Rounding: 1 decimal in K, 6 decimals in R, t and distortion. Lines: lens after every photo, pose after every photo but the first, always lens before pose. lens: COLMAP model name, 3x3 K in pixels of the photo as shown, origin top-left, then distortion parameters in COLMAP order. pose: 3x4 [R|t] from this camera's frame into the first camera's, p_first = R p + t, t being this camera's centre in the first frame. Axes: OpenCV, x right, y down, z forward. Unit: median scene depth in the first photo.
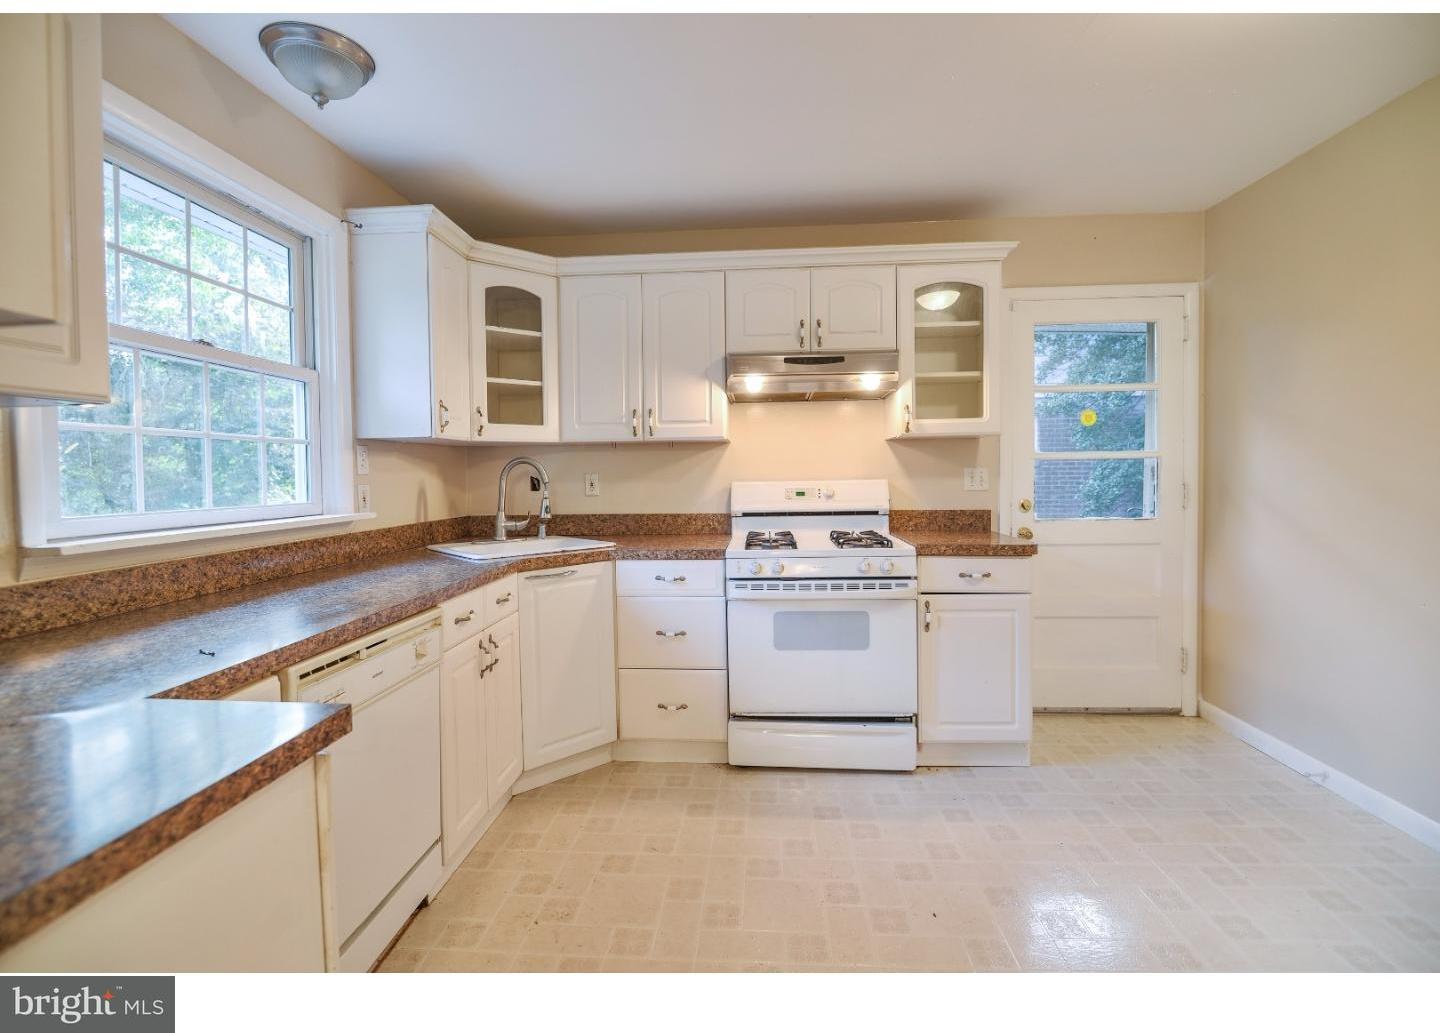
lens RADIAL K [[655.8, 0, 706.4], [0, 655.8, 491.8], [0, 0, 1]] dist [-0.002329, -0.009754]
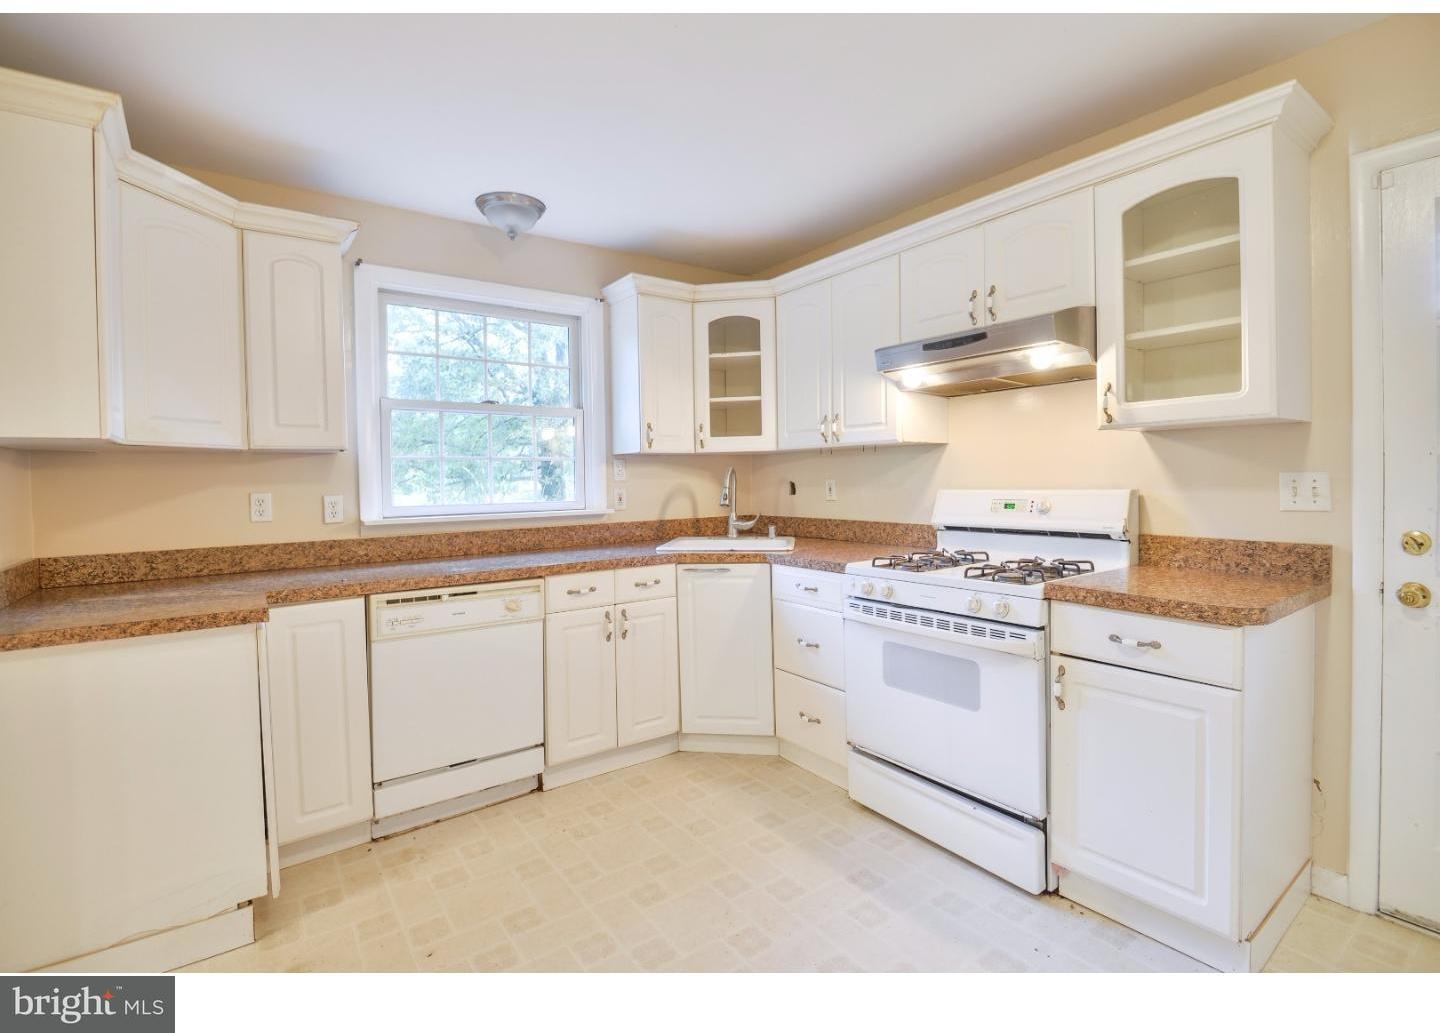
lens RADIAL K [[655.8, 0, 706.4], [0, 655.8, 491.8], [0, 0, 1]] dist [-0.002329, -0.009754]
pose [[0.646180, 0.018399, -0.762963, 0.590447], [-0.014591, 0.999824, 0.011754, -0.020895], [0.763046, 0.003537, 0.646335, 0.244014]]
